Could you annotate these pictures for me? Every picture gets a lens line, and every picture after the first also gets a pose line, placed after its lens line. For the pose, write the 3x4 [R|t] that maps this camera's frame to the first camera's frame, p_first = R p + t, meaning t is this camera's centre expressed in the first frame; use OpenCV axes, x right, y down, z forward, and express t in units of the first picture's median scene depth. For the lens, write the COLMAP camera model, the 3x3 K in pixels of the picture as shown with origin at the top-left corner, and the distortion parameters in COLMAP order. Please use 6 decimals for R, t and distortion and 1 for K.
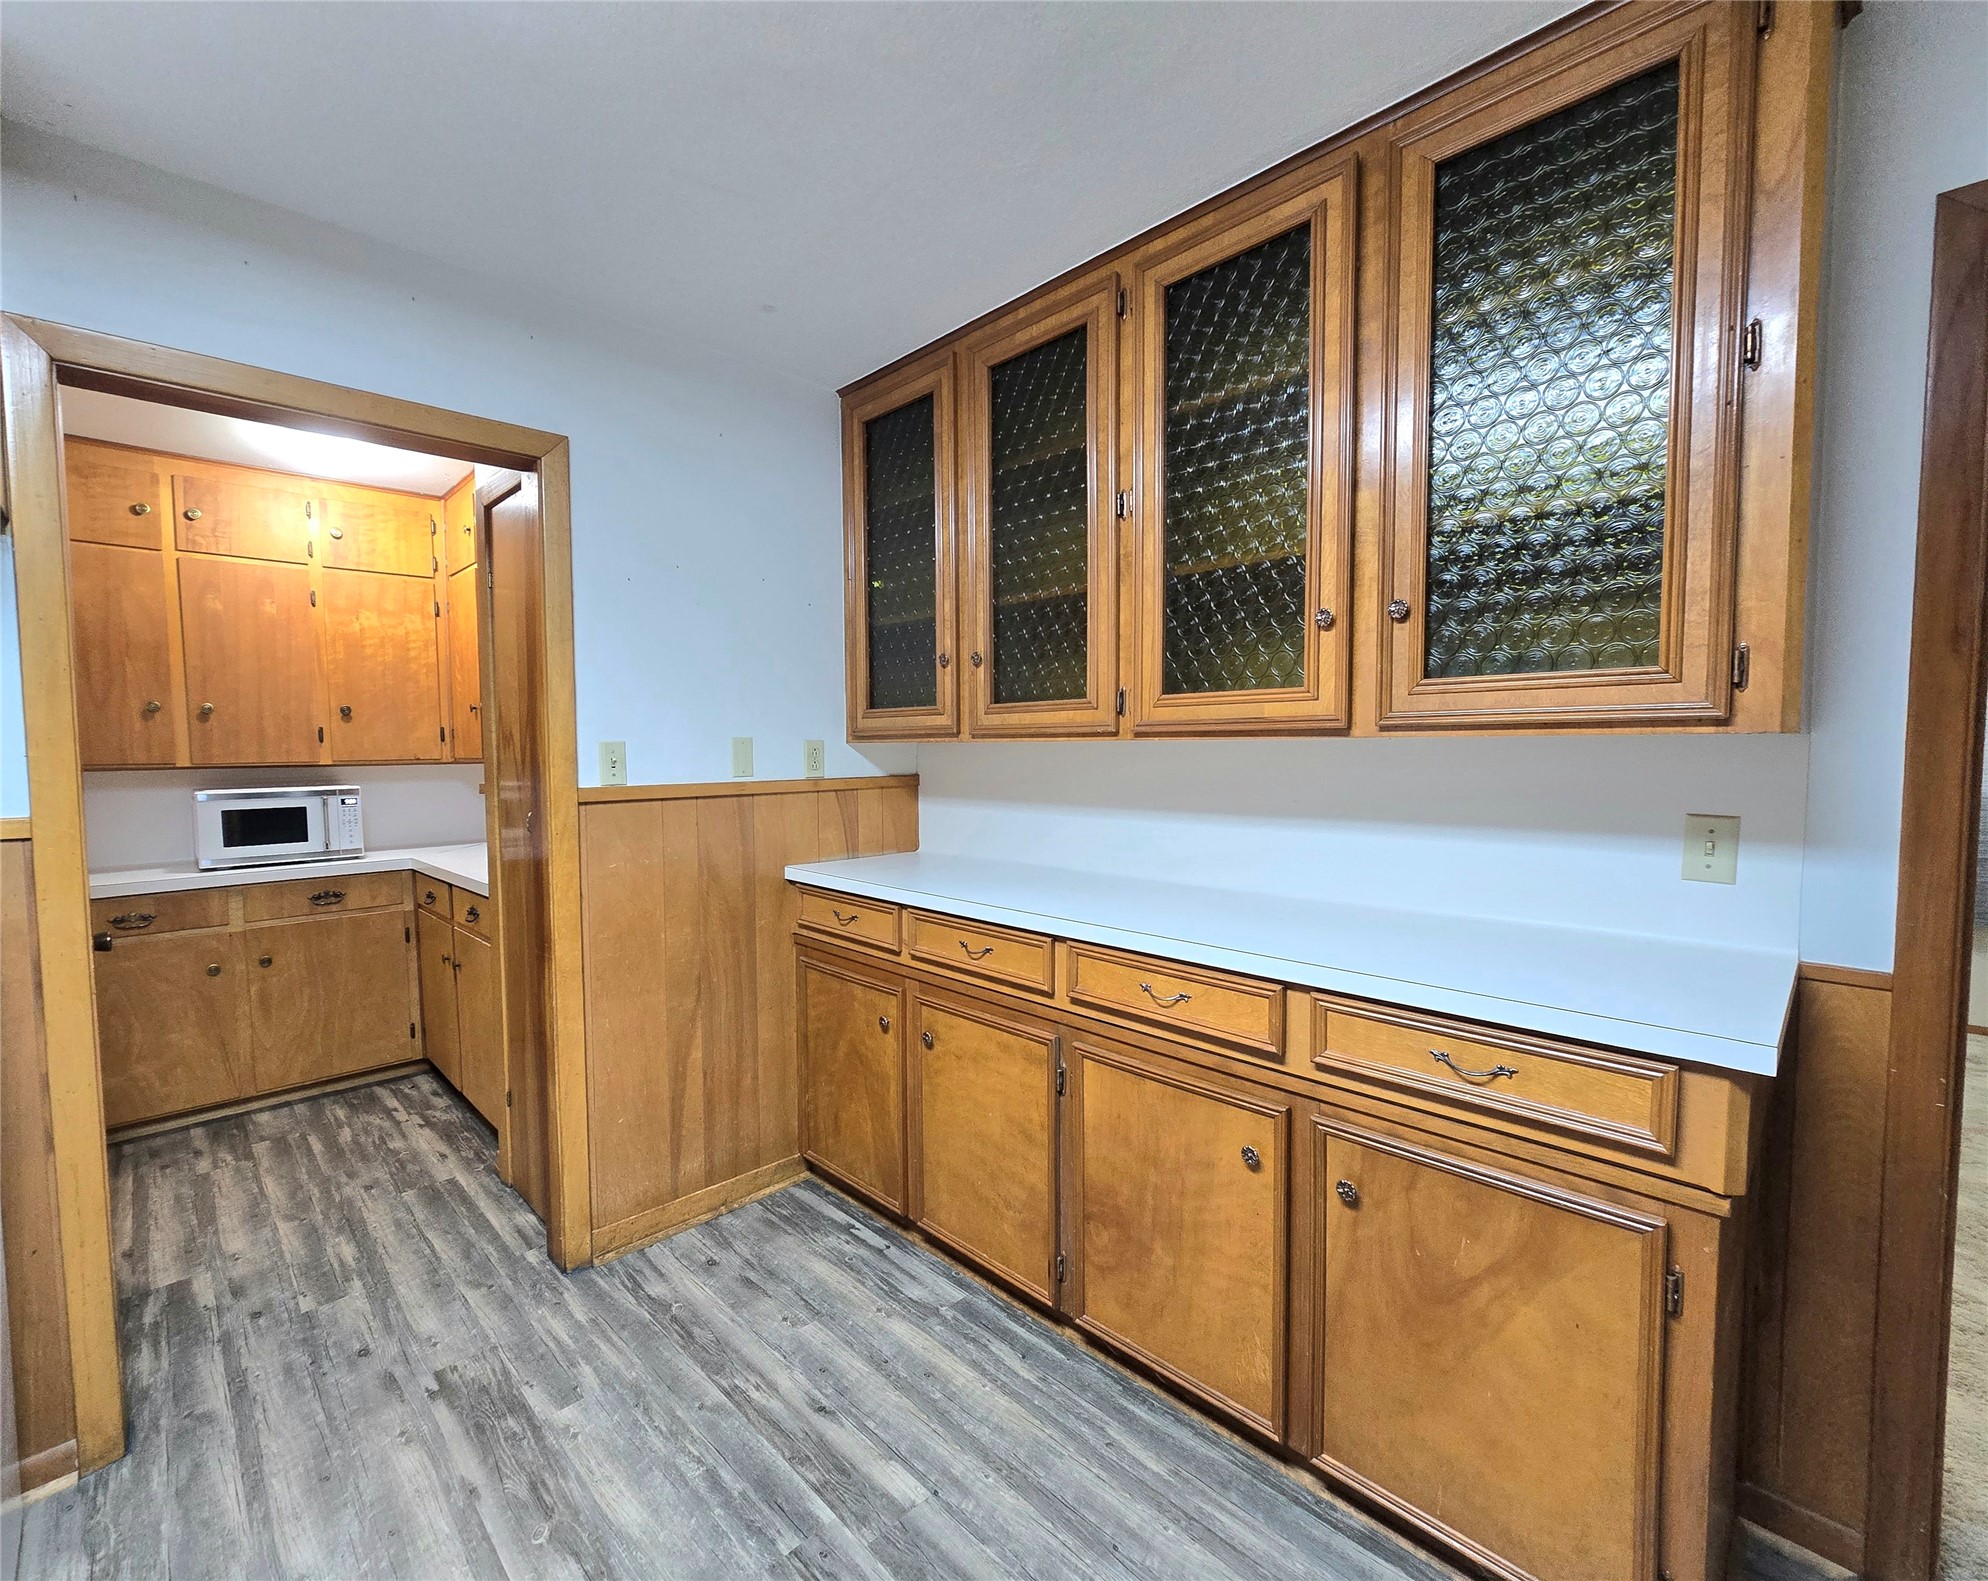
lens RADIAL K [[865.0, 0, 938.8], [0, 865.0, 796.6], [0, 0, 1]] dist [-0.004013, -0.000465]
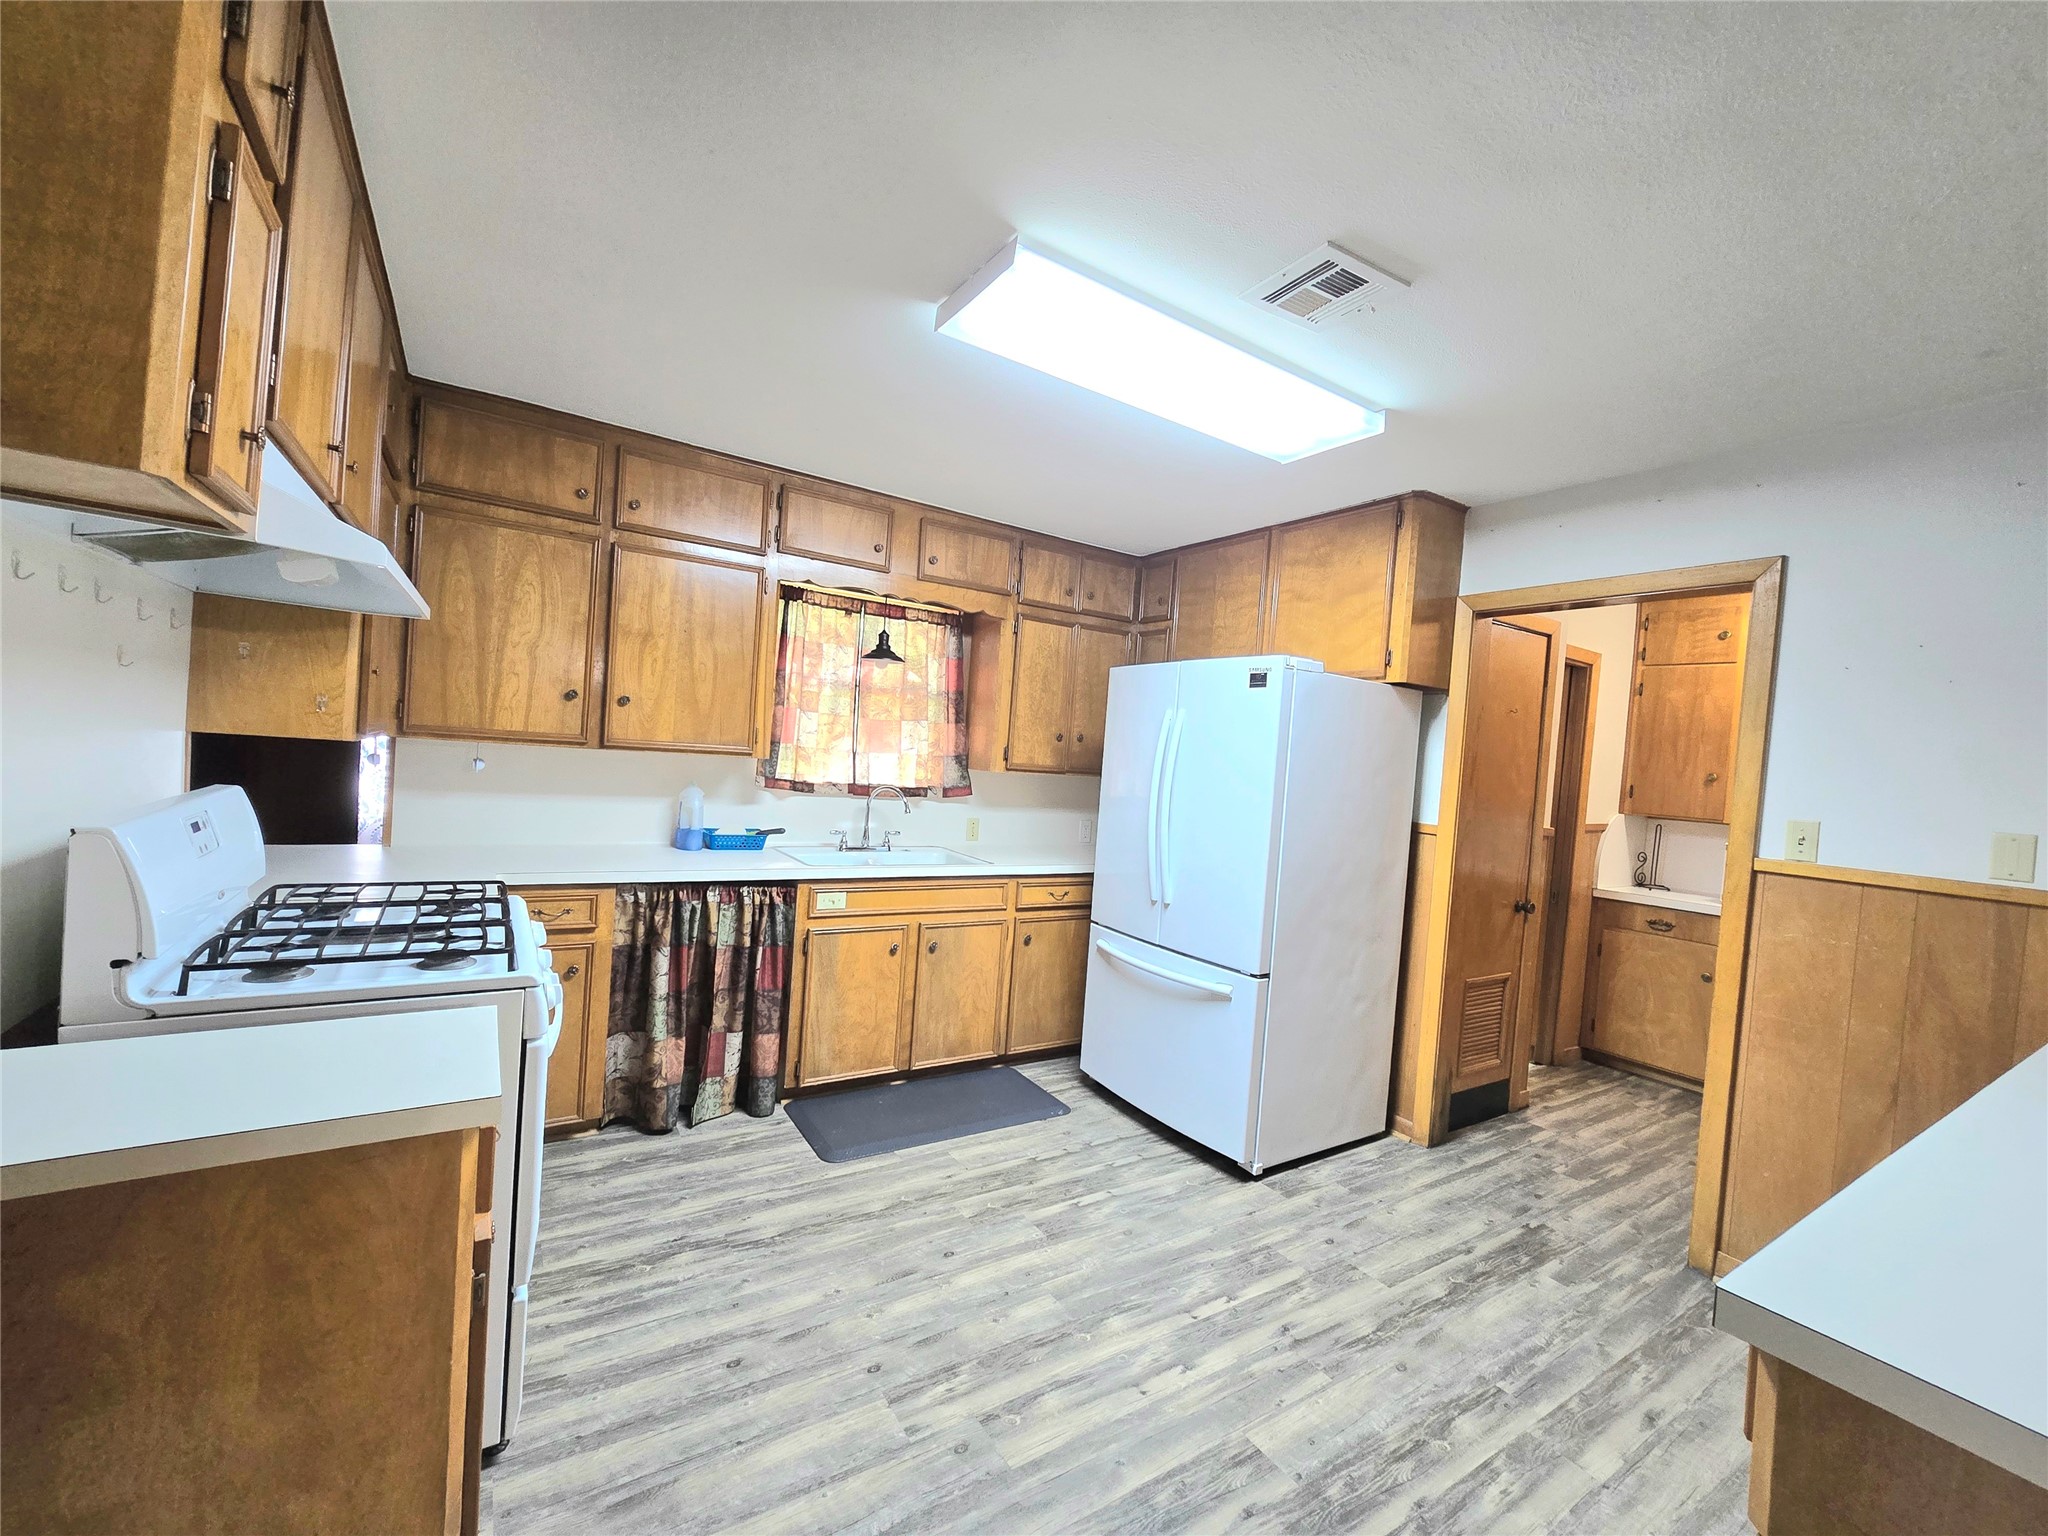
lens RADIAL K [[839.4, 0, 1027.6], [0, 839.4, 774.7], [0, 0, 1]] dist [0.000109, -0.000749]
pose [[-0.169825, 0.024502, -0.985170, 0.805564], [-0.128225, 0.990643, 0.046742, -0.044340], [0.977097, 0.134261, -0.165095, 0.220392]]
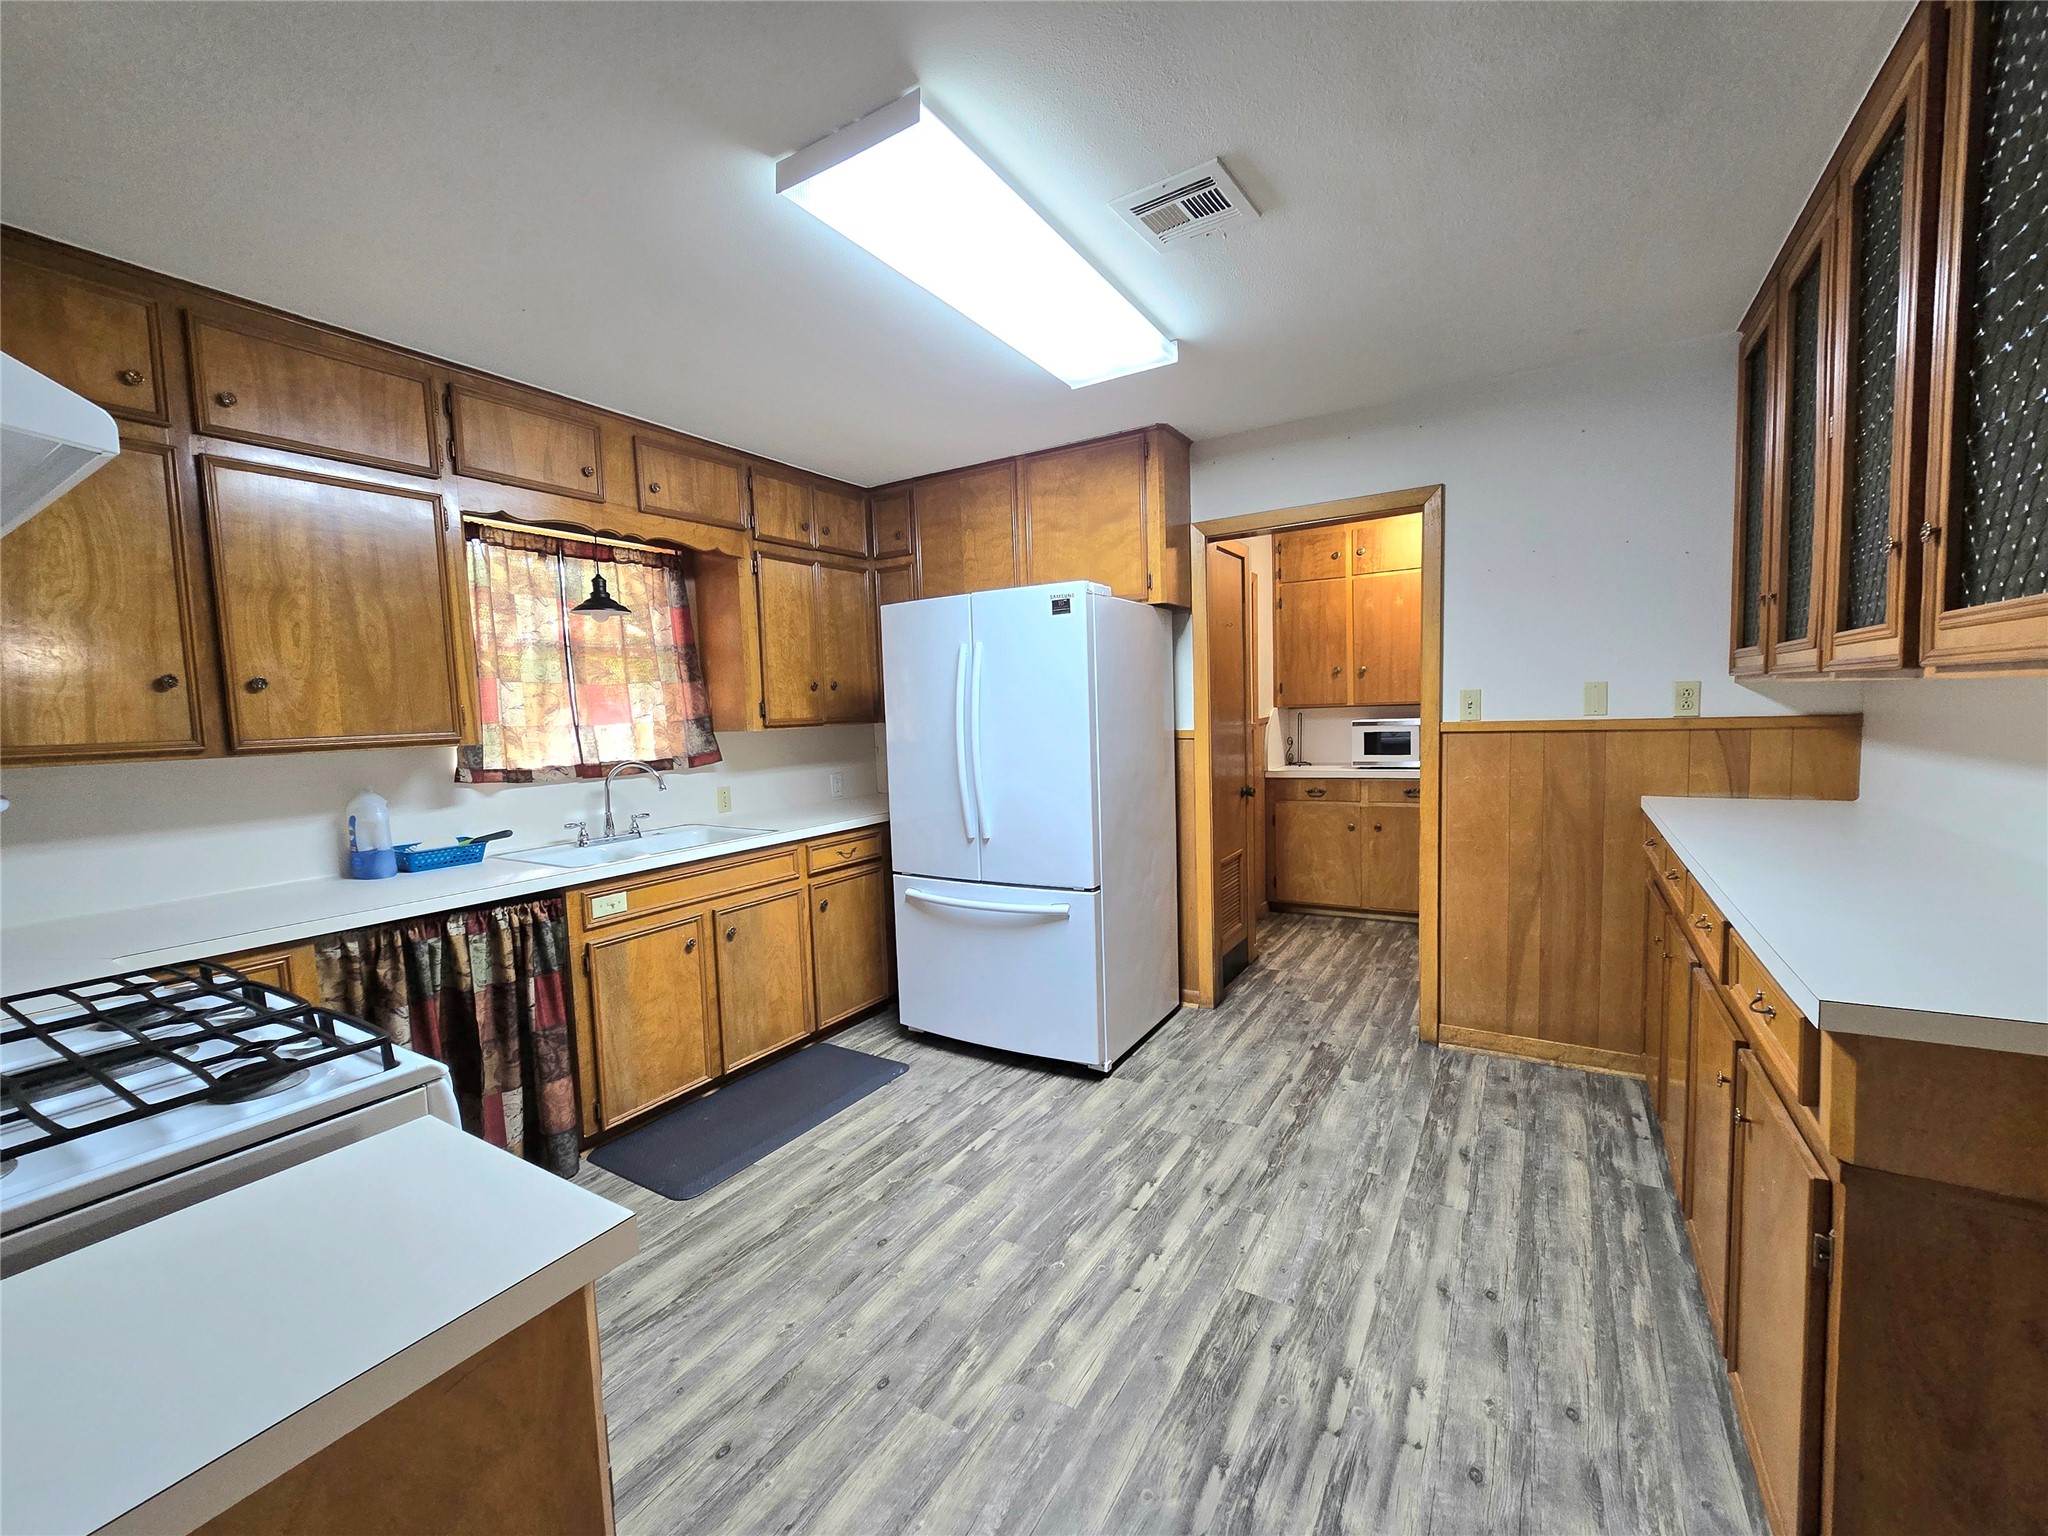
lens RADIAL K [[839.4, 0, 1027.6], [0, 839.4, 774.7], [0, 0, 1]] dist [0.000109, -0.000749]
pose [[0.274005, 0.077716, -0.958583, 0.742676], [-0.025252, 0.996967, 0.073609, -0.006976], [0.961397, 0.004037, 0.275137, -0.070189]]
